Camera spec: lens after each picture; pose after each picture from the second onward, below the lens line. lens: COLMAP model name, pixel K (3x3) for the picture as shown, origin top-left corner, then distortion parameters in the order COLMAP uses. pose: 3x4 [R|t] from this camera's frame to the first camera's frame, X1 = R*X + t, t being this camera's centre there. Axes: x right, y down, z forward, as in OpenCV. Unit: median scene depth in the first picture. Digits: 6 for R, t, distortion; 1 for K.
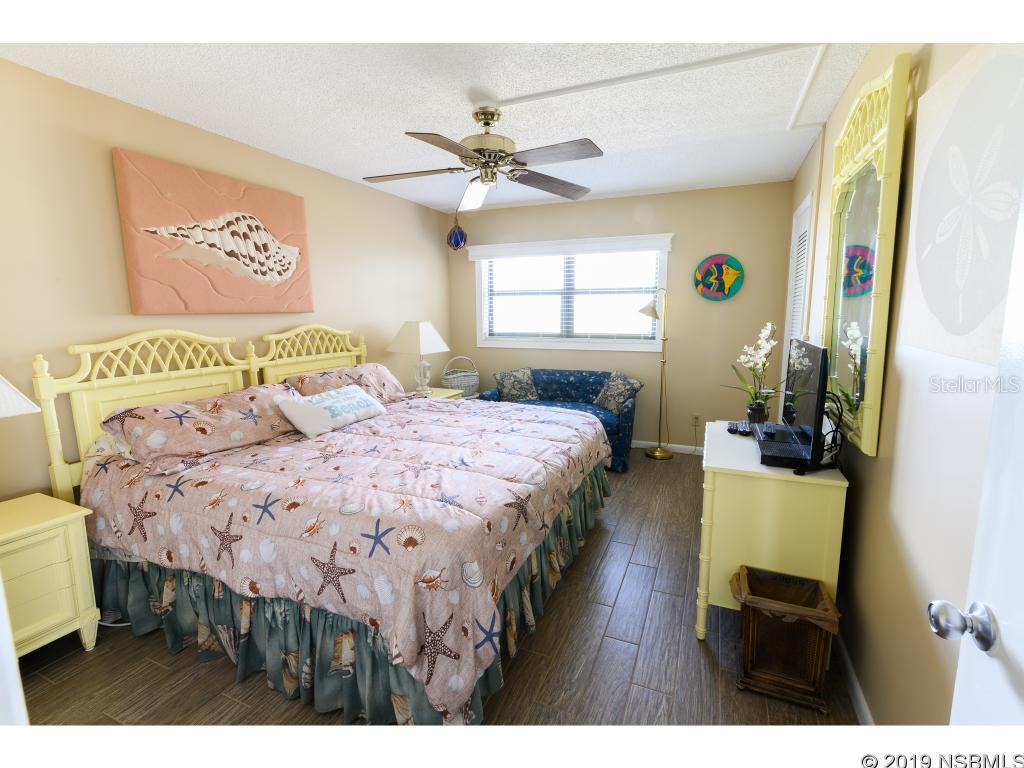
lens RADIAL K [[447.8, 0, 519.4], [0, 447.8, 379.3], [0, 0, 1]] dist [0.001192, -0.000609]
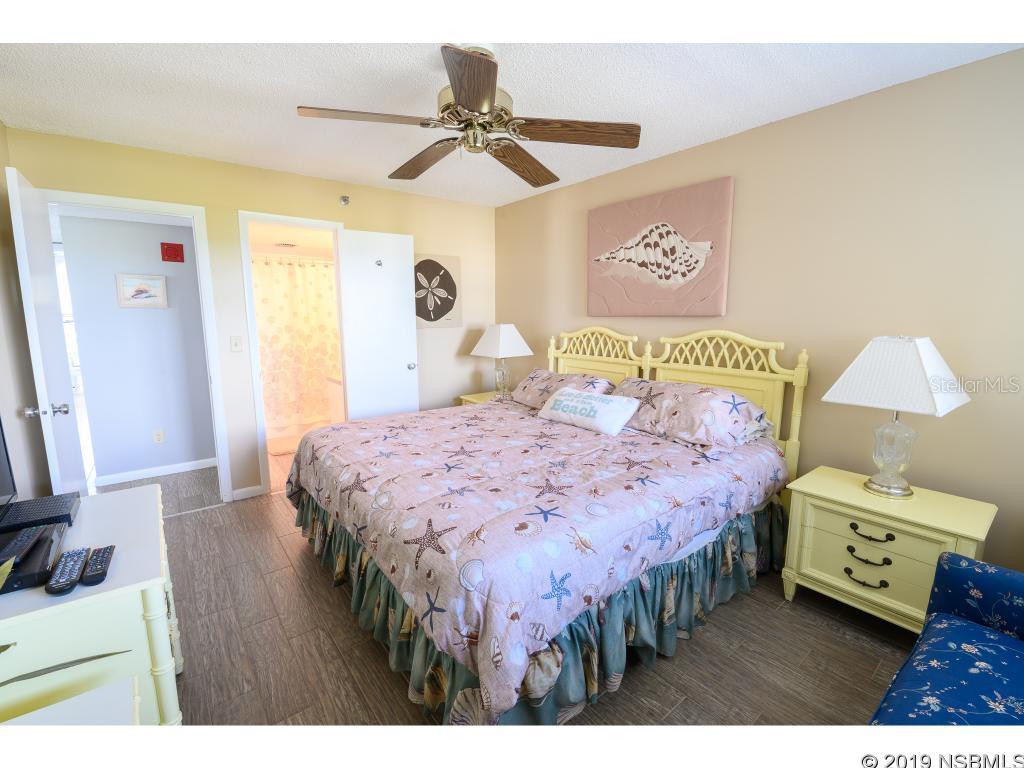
lens RADIAL K [[464.7, 0, 519.7], [0, 464.7, 379.0], [0, 0, 1]] dist [0.001138, -0.000641]
pose [[-0.474598, 0.127701, -0.870890, 0.539094], [-0.130281, 0.968330, 0.212987, -0.194600], [0.870508, 0.214544, -0.442930, 1.230325]]
